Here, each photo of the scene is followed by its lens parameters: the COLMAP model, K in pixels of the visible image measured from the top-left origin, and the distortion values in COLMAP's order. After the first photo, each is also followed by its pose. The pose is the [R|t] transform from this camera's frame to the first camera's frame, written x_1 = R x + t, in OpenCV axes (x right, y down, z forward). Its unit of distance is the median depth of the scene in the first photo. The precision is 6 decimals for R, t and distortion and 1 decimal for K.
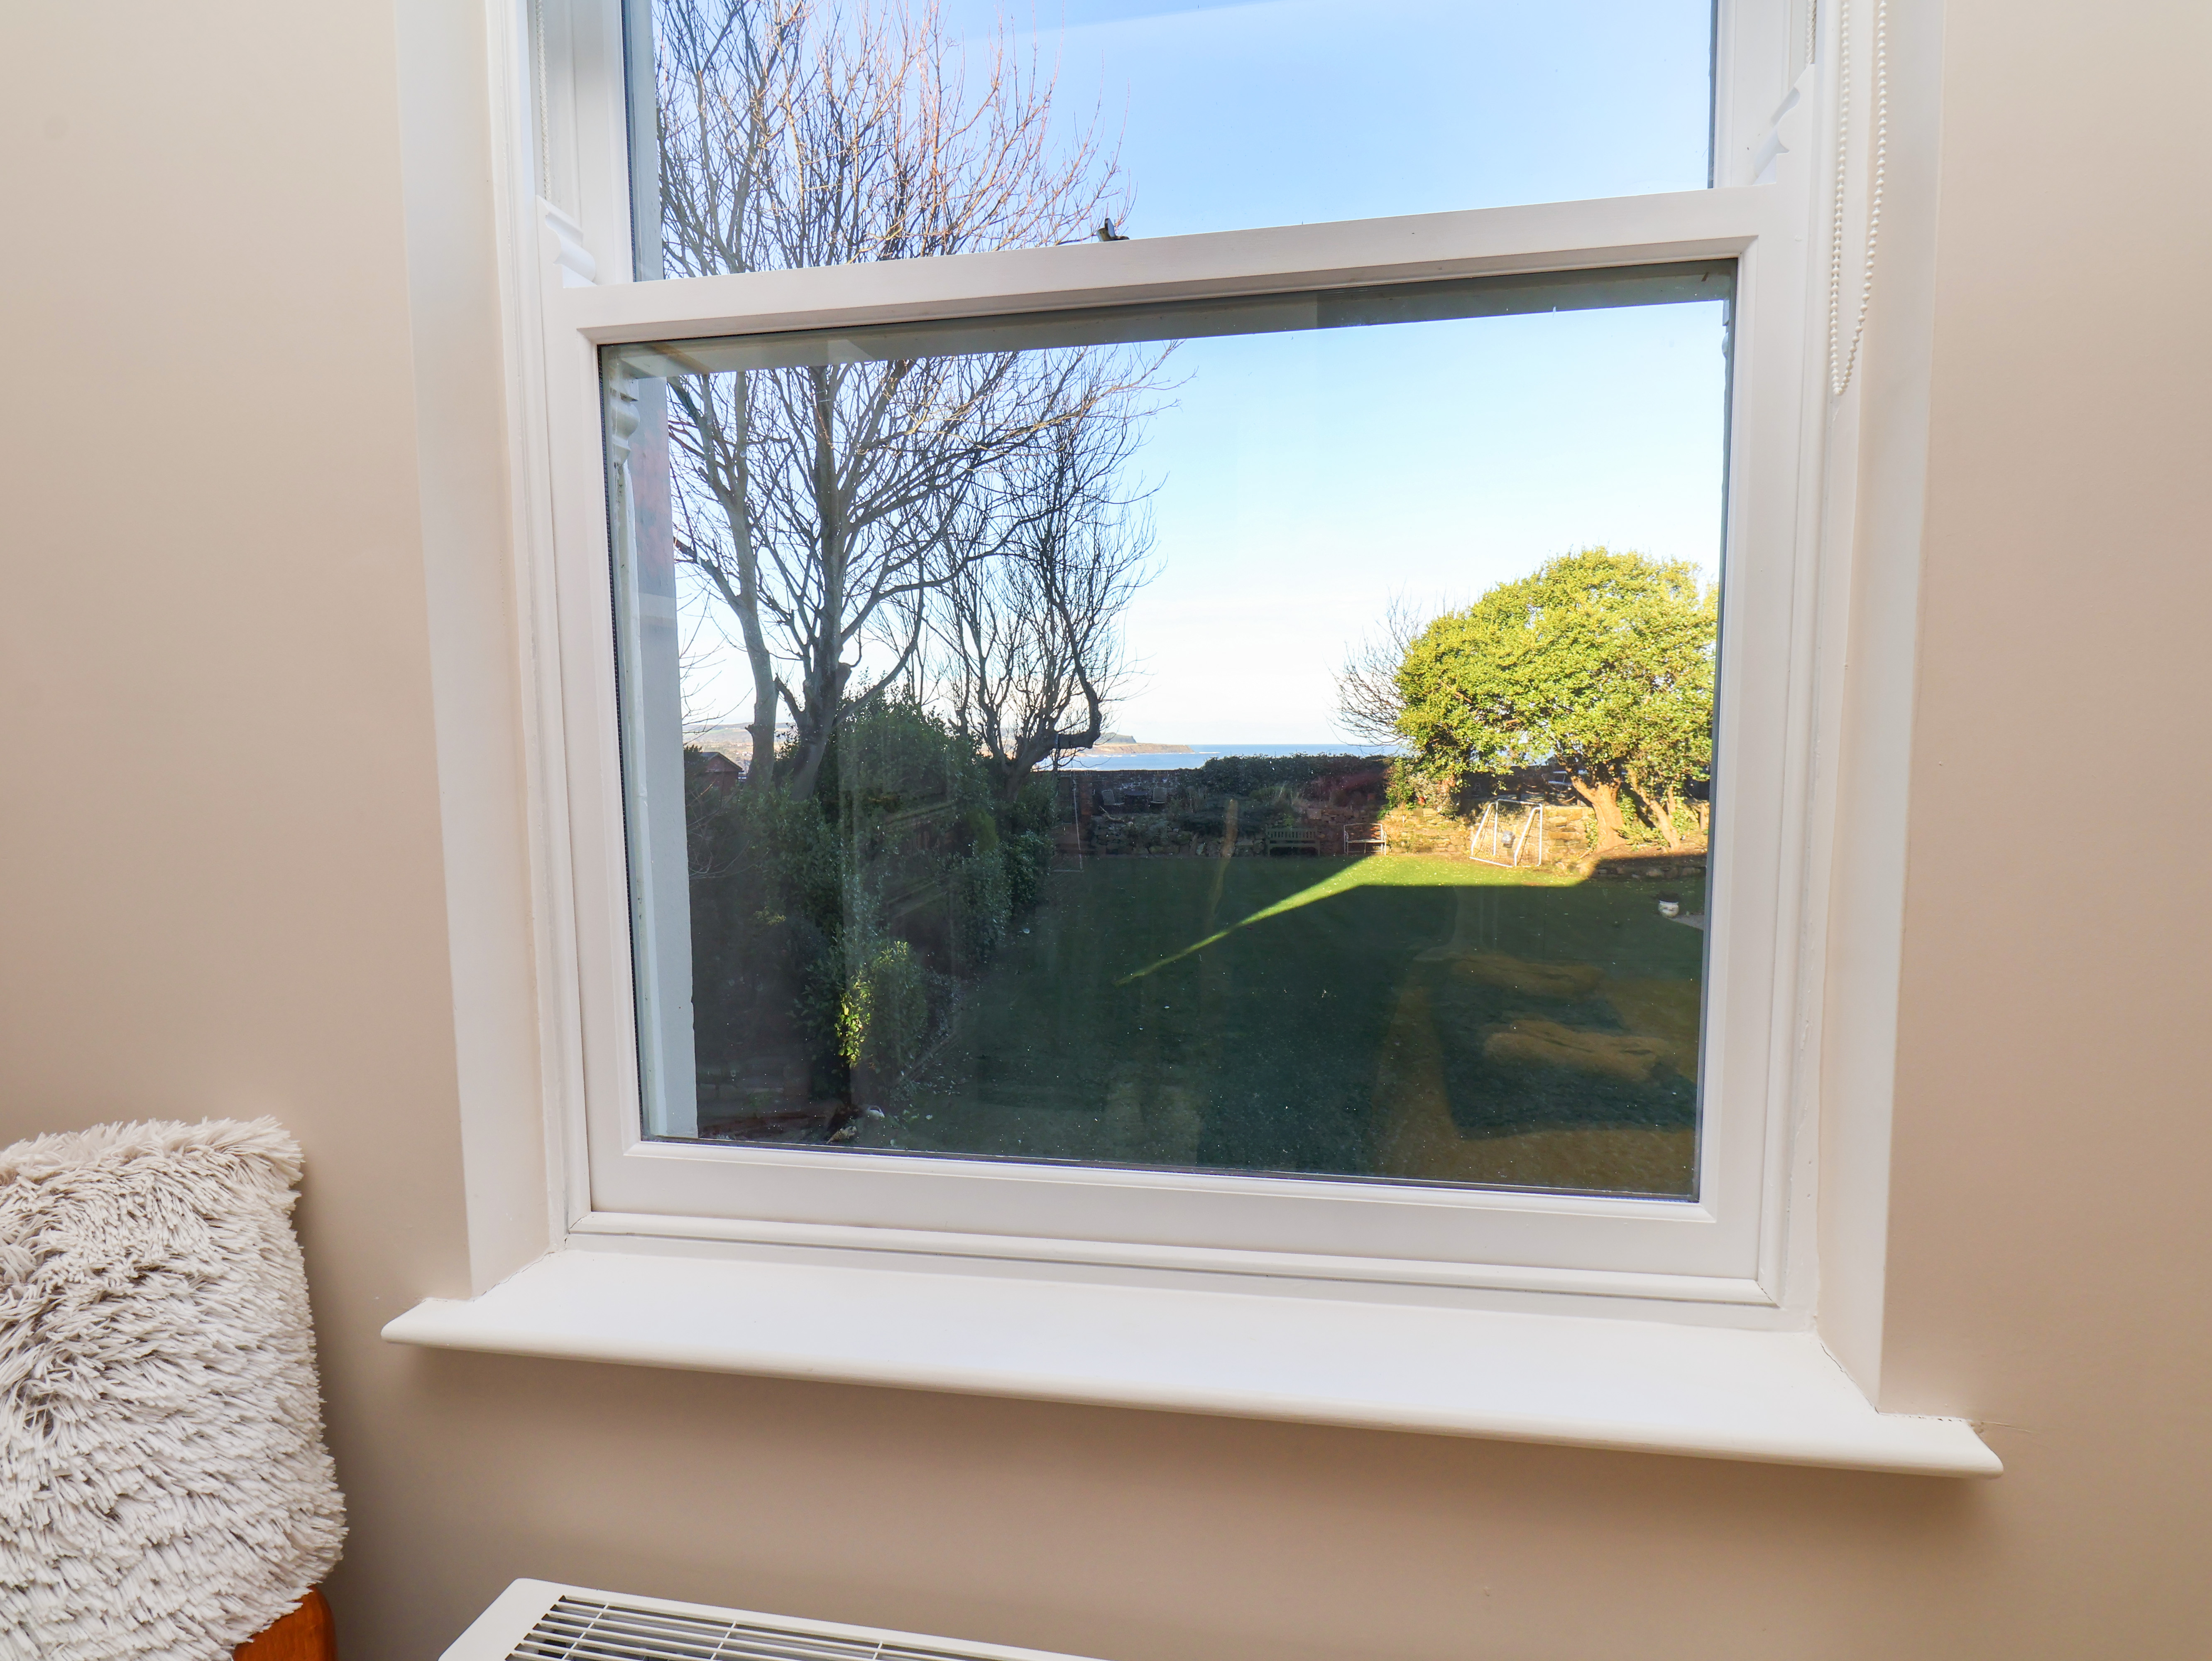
lens RADIAL K [[1174.5, 0, 1109.6], [0, 1174.5, 854.6], [0, 0, 1]] dist [0.001760, -0.008749]
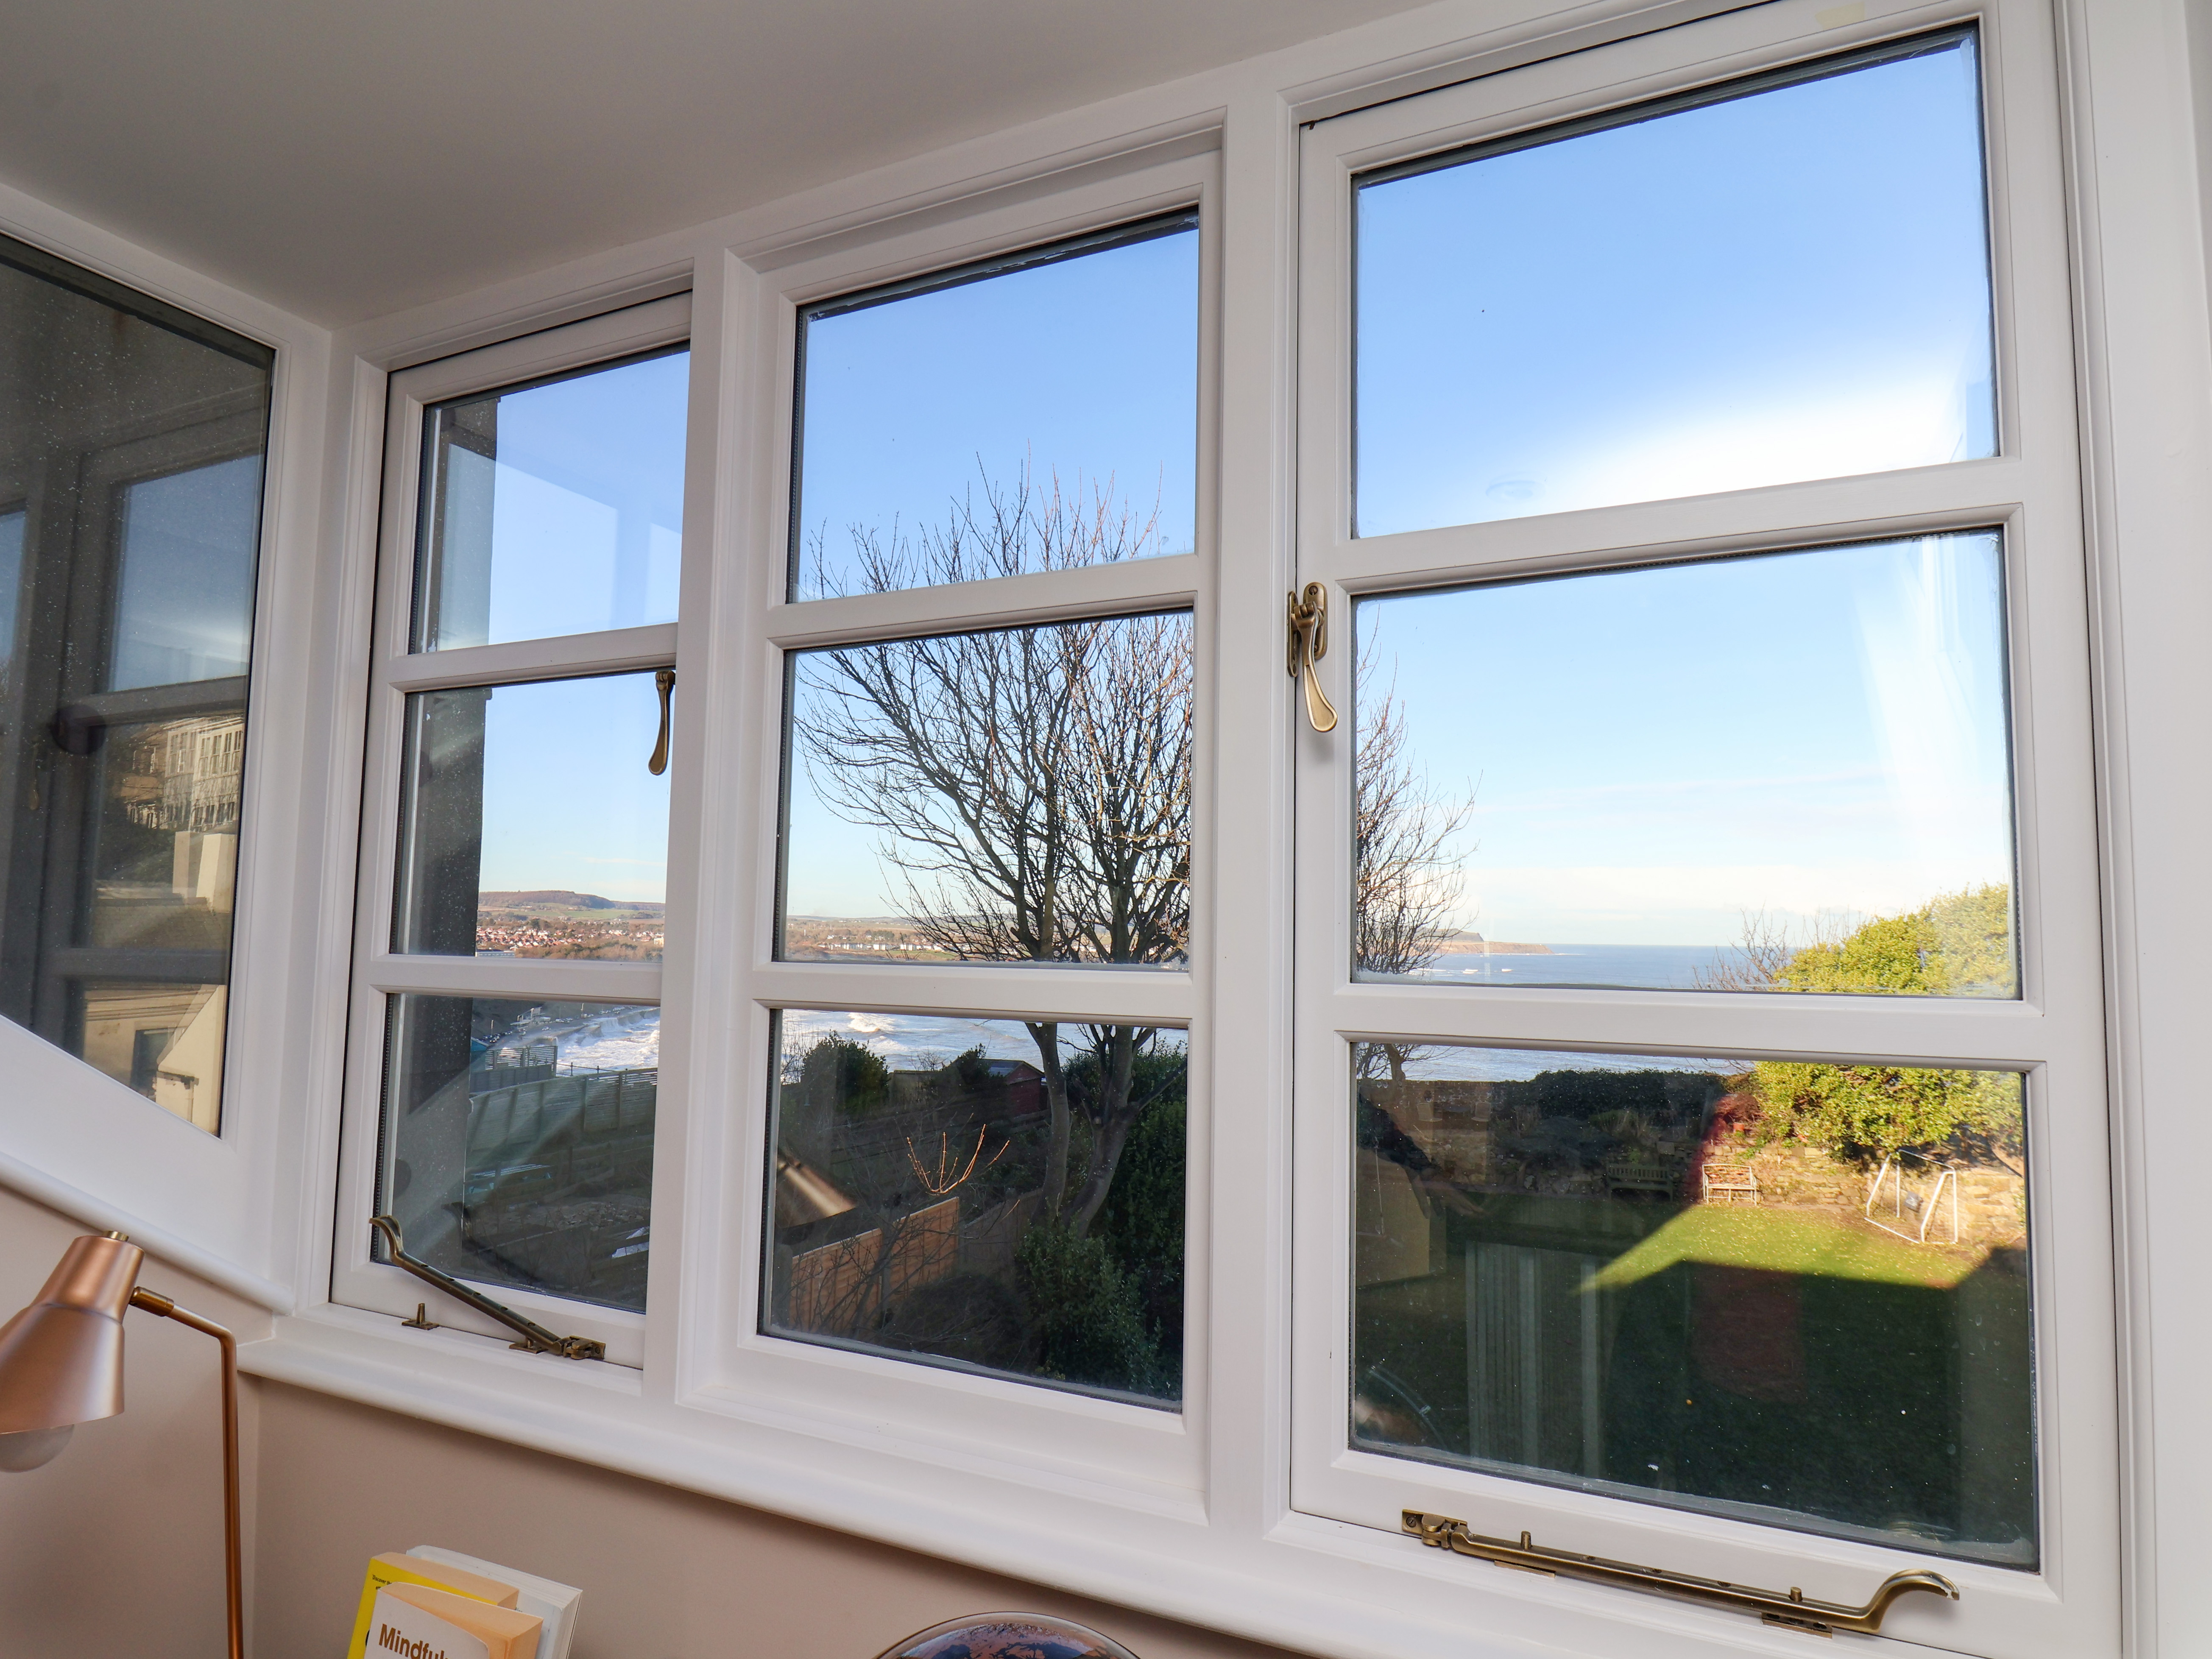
lens RADIAL K [[1285.8, 0, 1107.5], [0, 1285.8, 856.7], [0, 0, 1]] dist [0.000248, -0.003558]
pose [[0.966306, 0.004732, -0.257354, 0.023534], [-0.045648, 0.987134, -0.153244, -0.105995], [0.253318, 0.159828, 0.954089, -0.067171]]
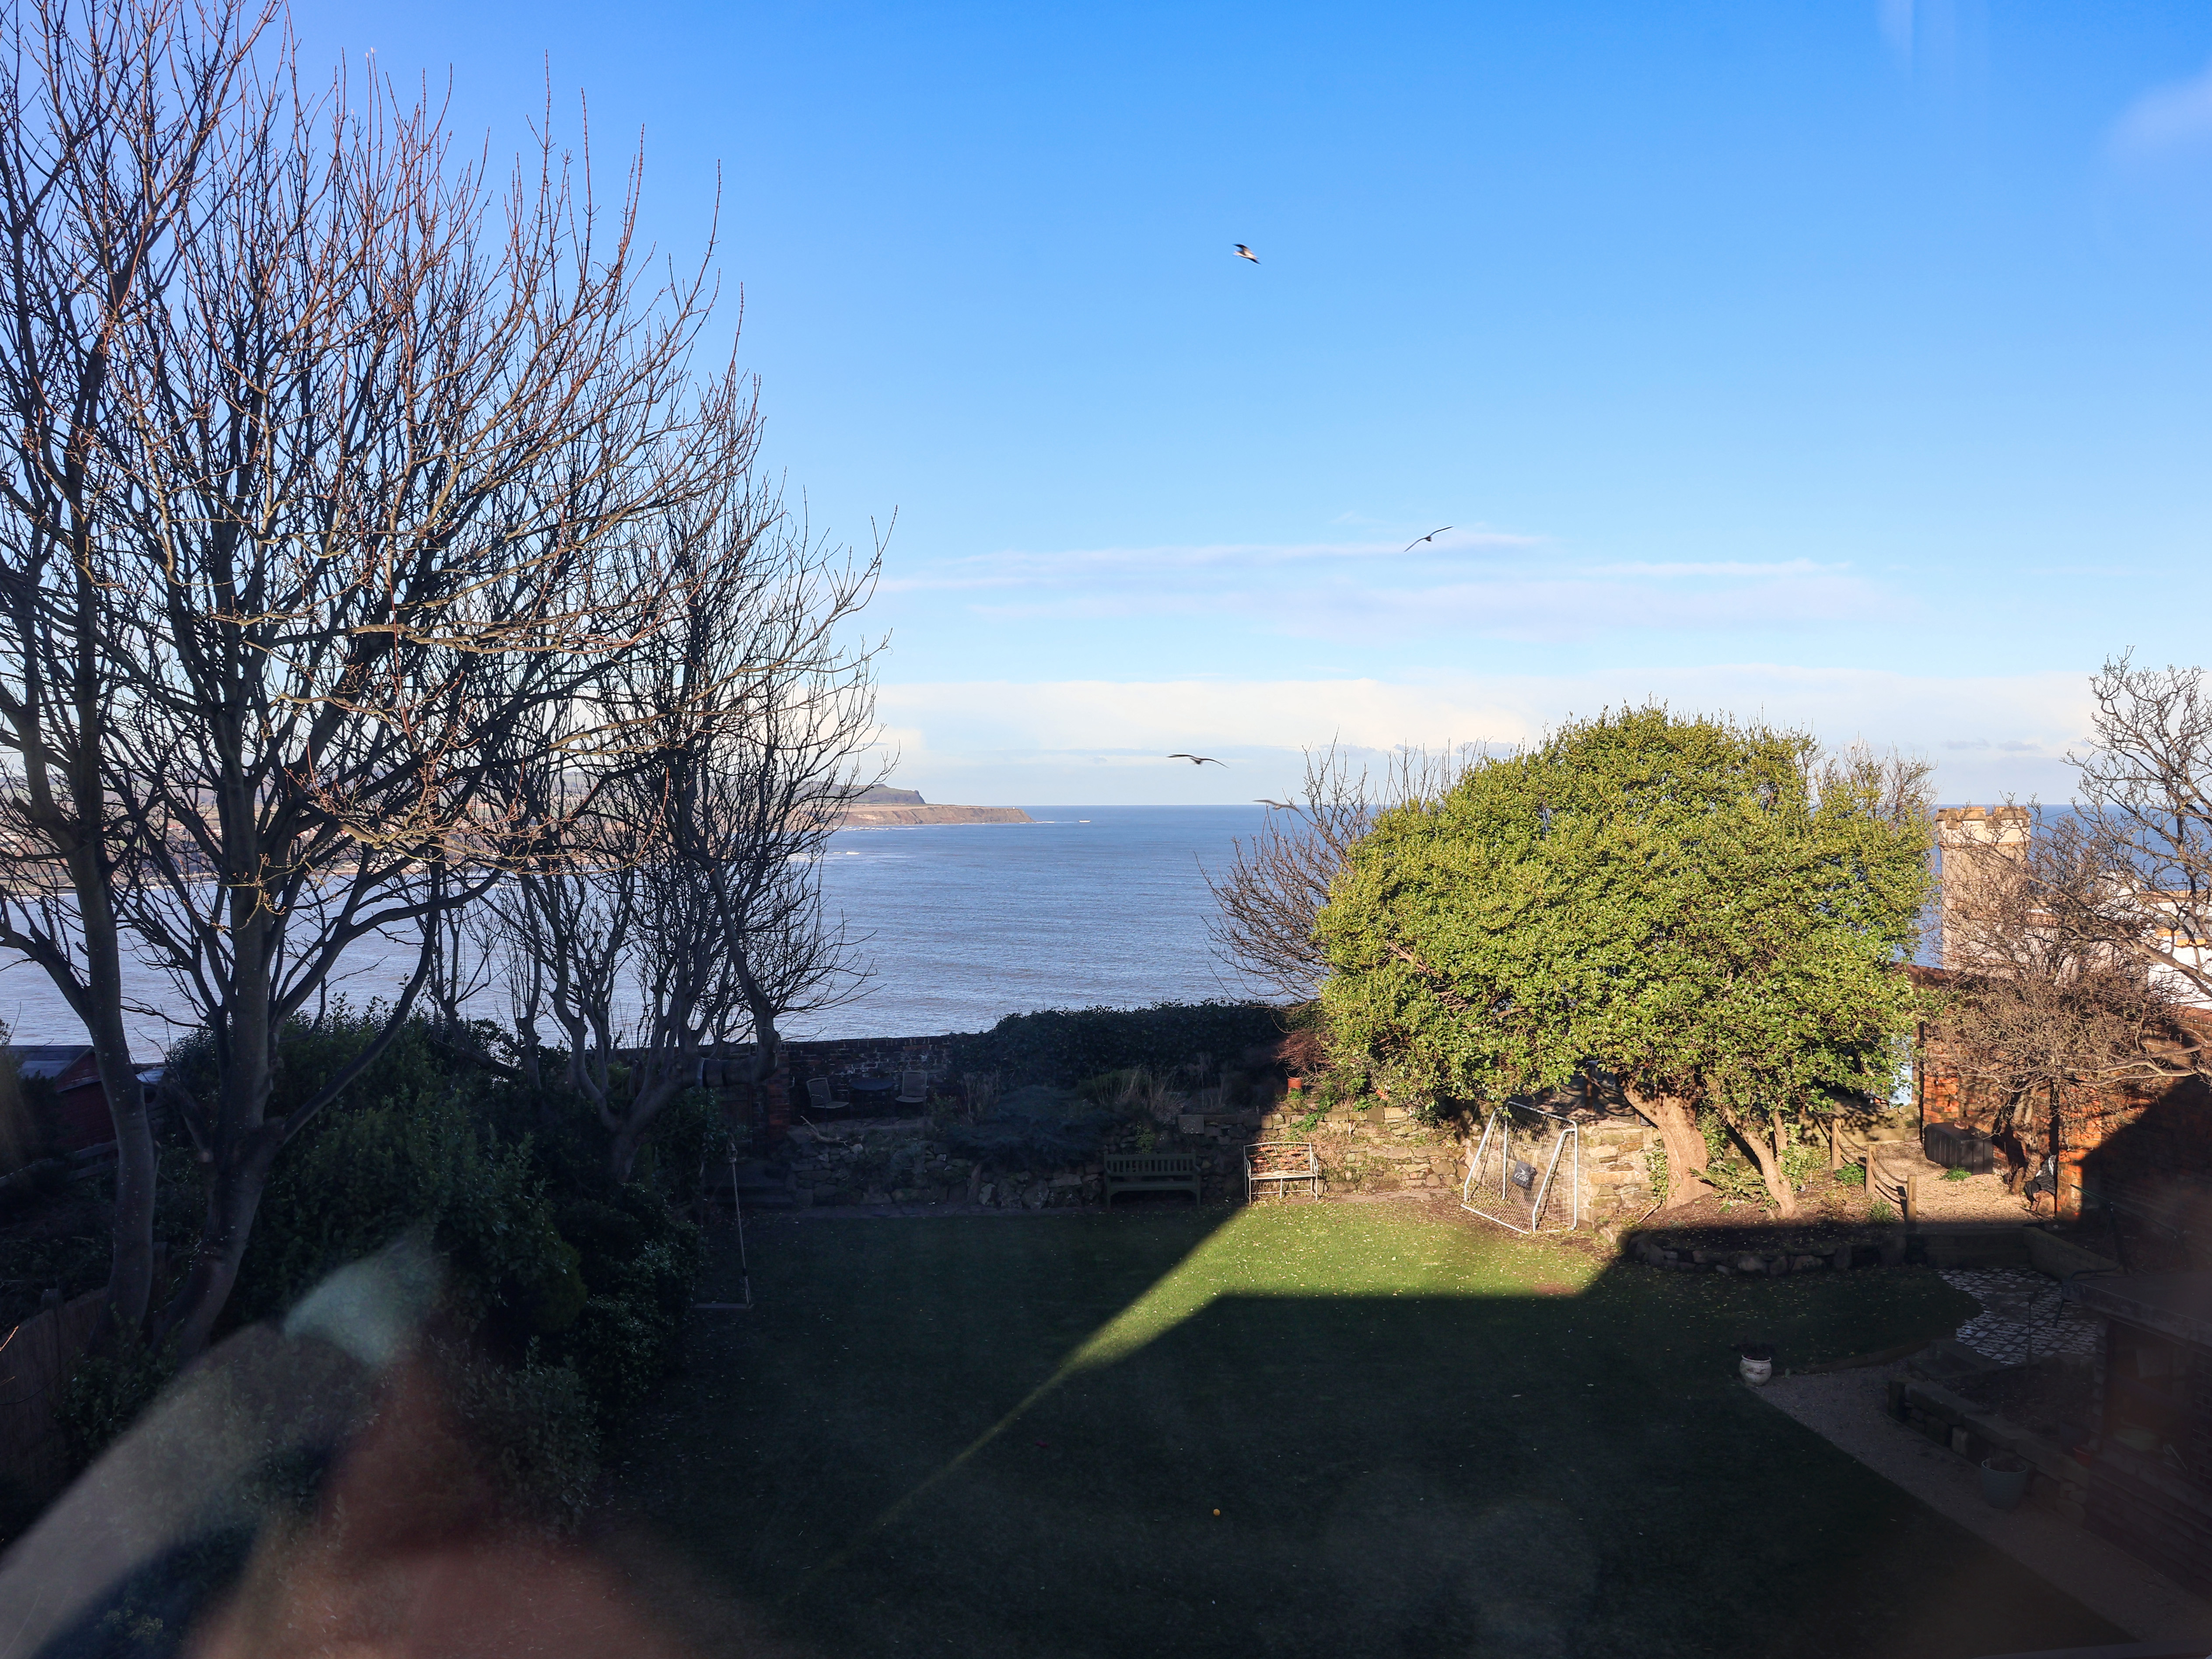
lens RADIAL K [[2184.4, 0, 1159.7], [0, 2184.4, 901.2], [0, 0, 1]] dist [-0.129628, 0.000000]
pose [[0.991380, -0.002665, 0.130991, 0.031375], [0.009658, 0.998560, -0.052778, -0.109479], [-0.130662, 0.053588, 0.989978, -0.033392]]
